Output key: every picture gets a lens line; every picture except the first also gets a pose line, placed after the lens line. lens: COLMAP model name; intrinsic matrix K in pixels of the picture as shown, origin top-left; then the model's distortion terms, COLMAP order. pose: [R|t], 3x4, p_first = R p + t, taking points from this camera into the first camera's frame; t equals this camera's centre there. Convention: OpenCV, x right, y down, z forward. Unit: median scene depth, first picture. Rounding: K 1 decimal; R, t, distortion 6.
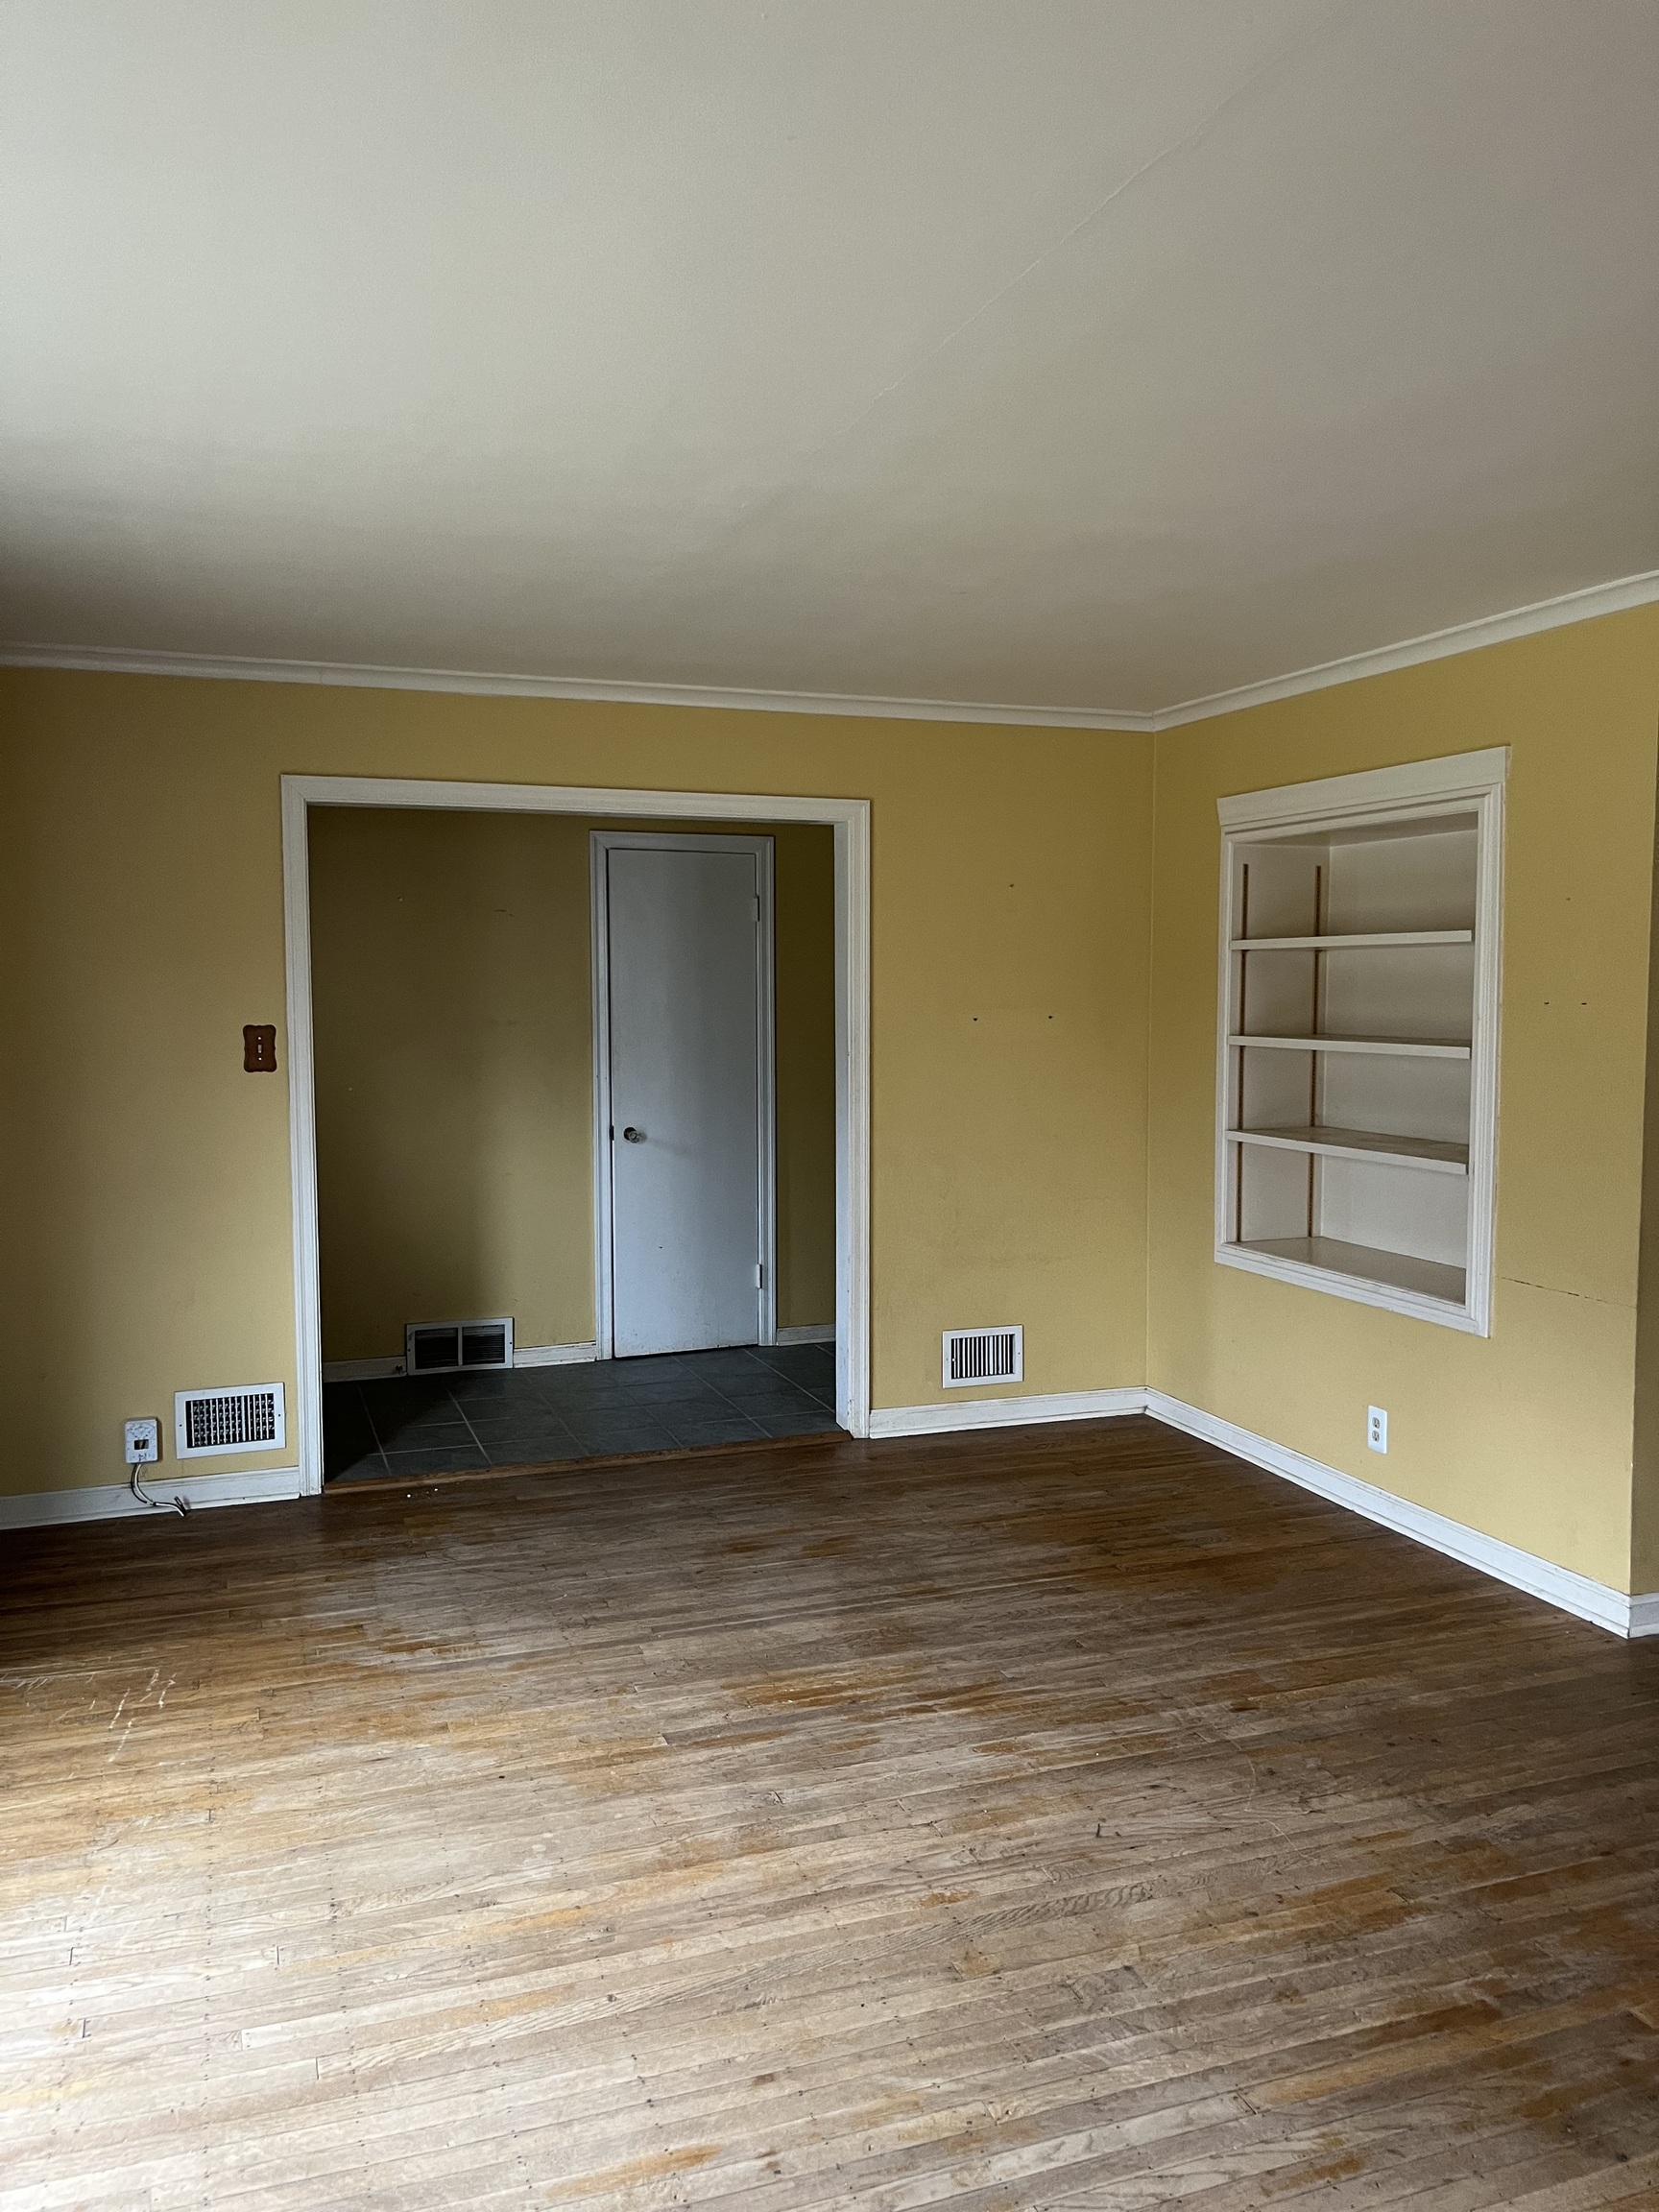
lens RADIAL K [[1692.2, 0, 821.5], [0, 1692.2, 1101.9], [0, 0, 1]] dist [0.043678, -0.008711]
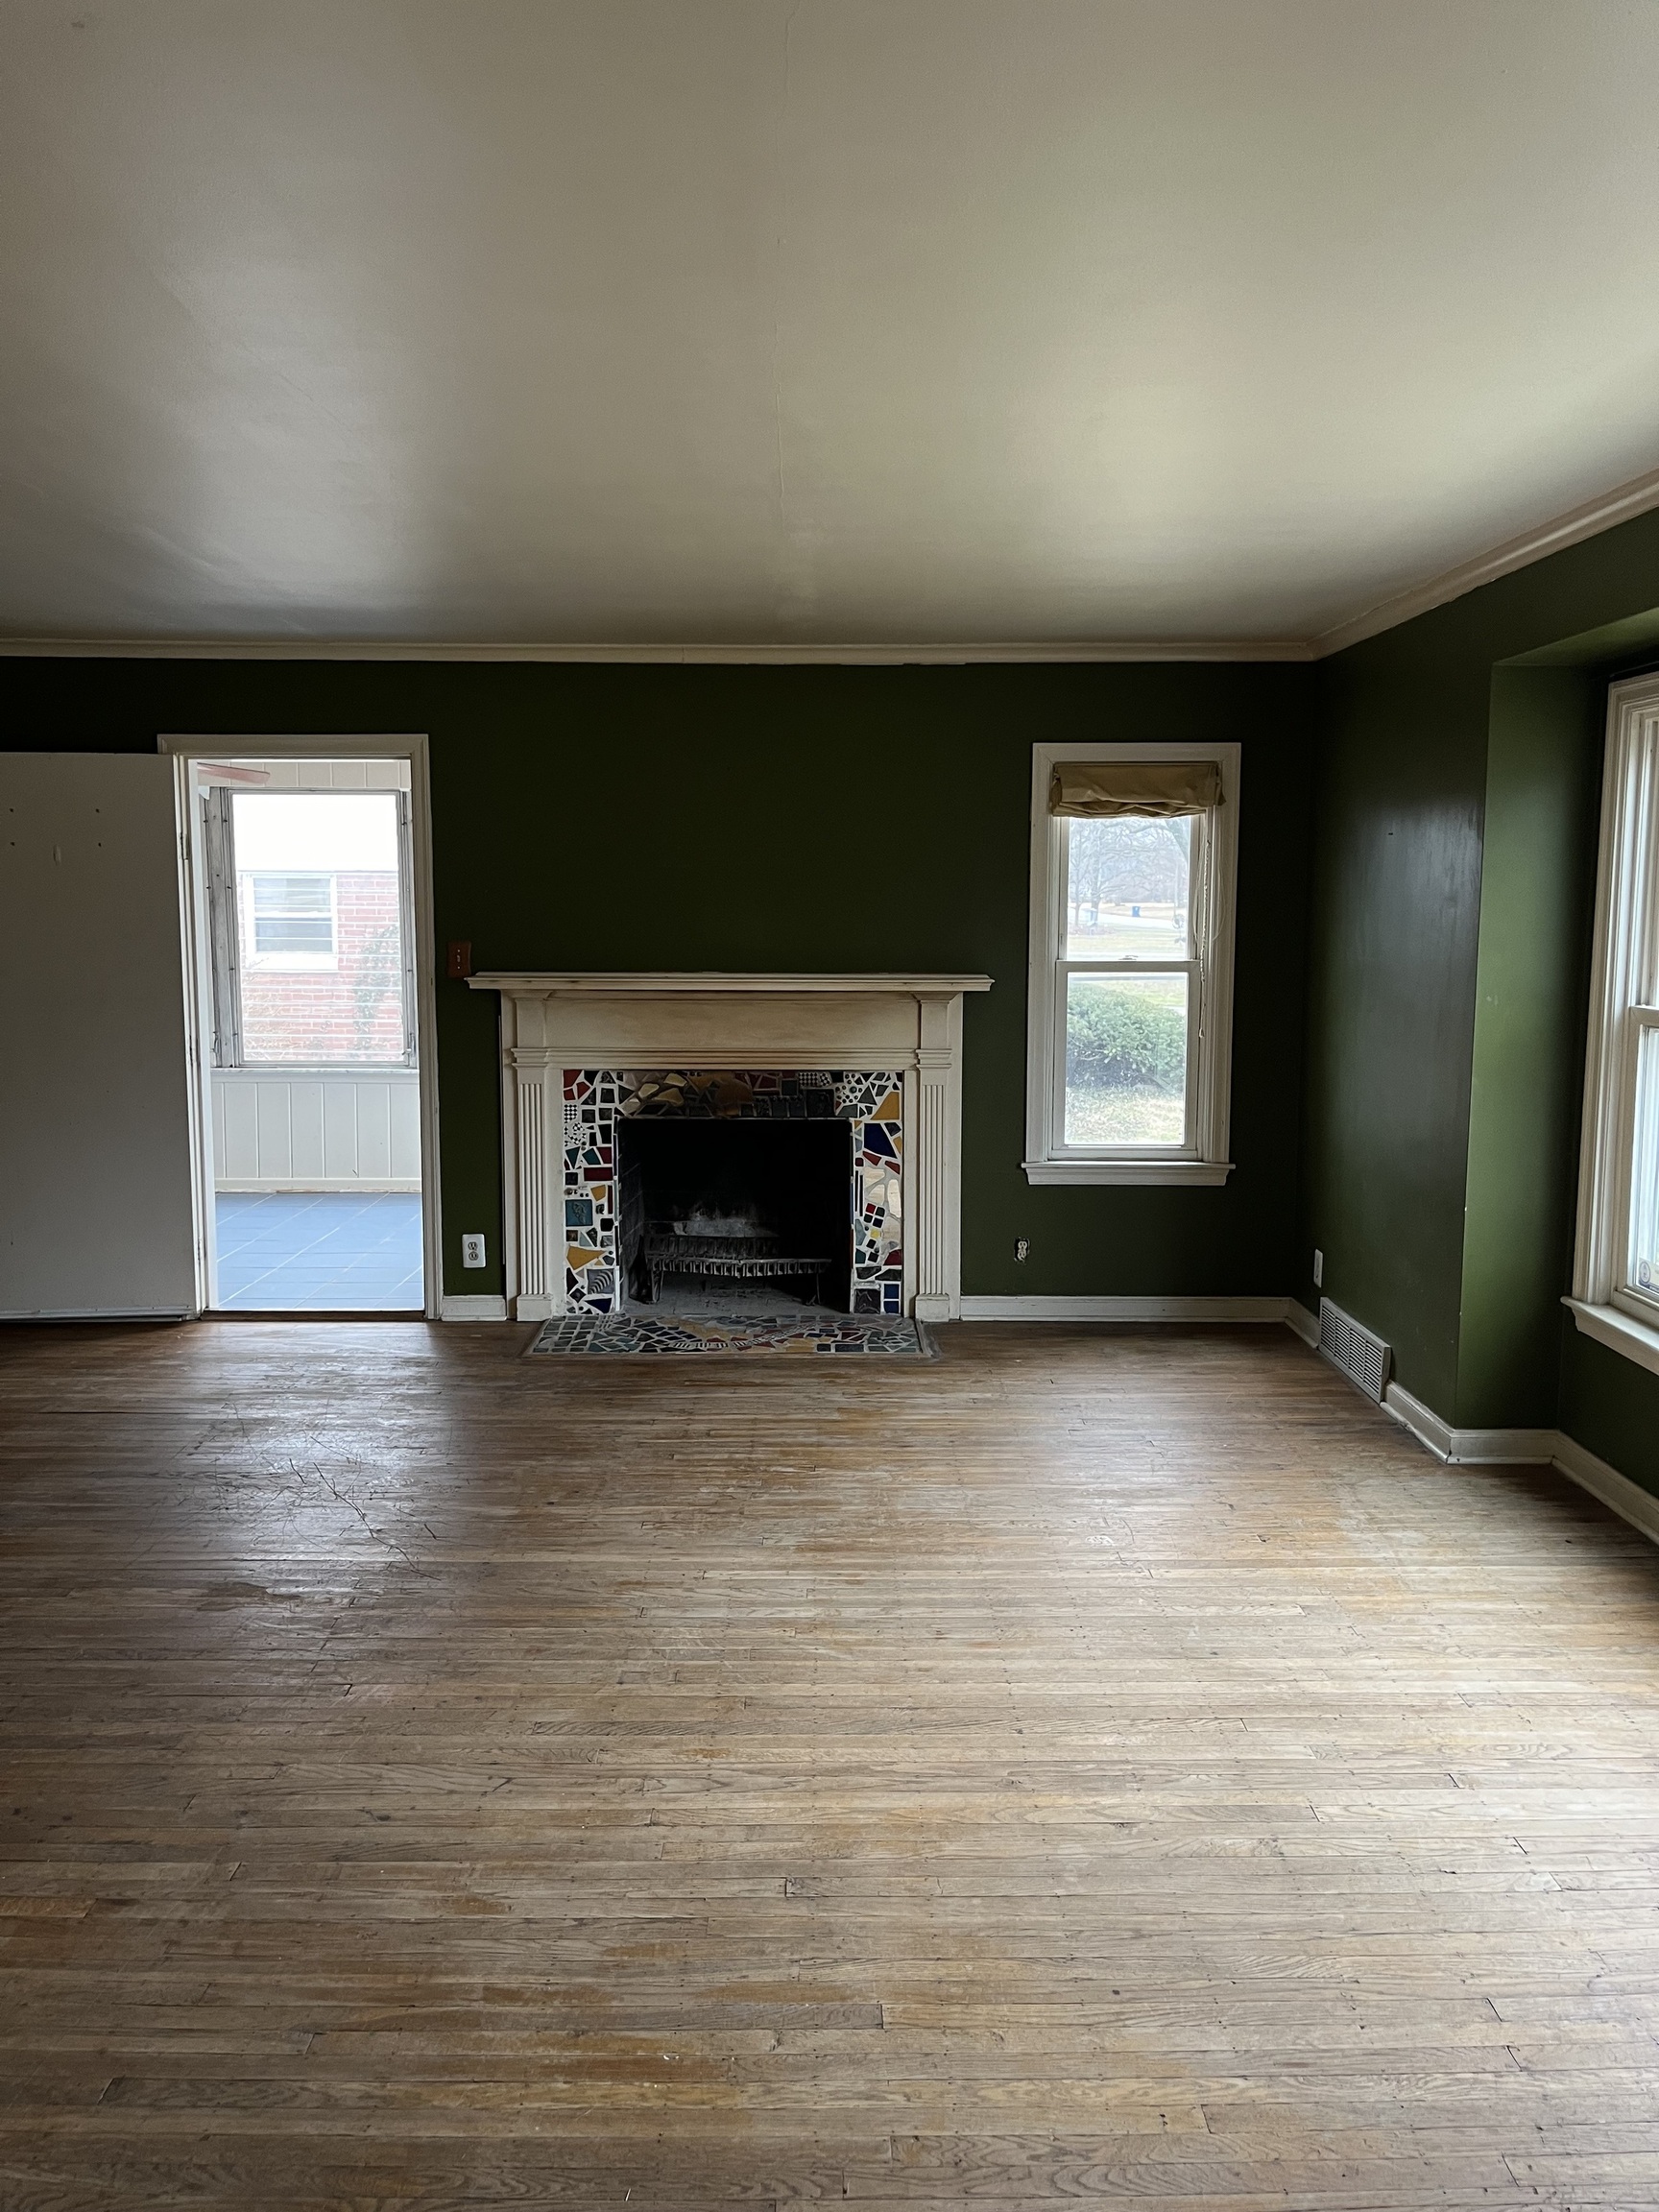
lens RADIAL K [[1655.2, 0, 822.2], [0, 1655.2, 1090.7], [0, 0, 1]] dist [0.057854, -0.078398]
pose [[-0.941950, -0.035257, 0.333897, -0.328268], [0.028247, 0.982624, 0.183446, -0.139349], [-0.334563, 0.182228, -0.924587, 1.820960]]
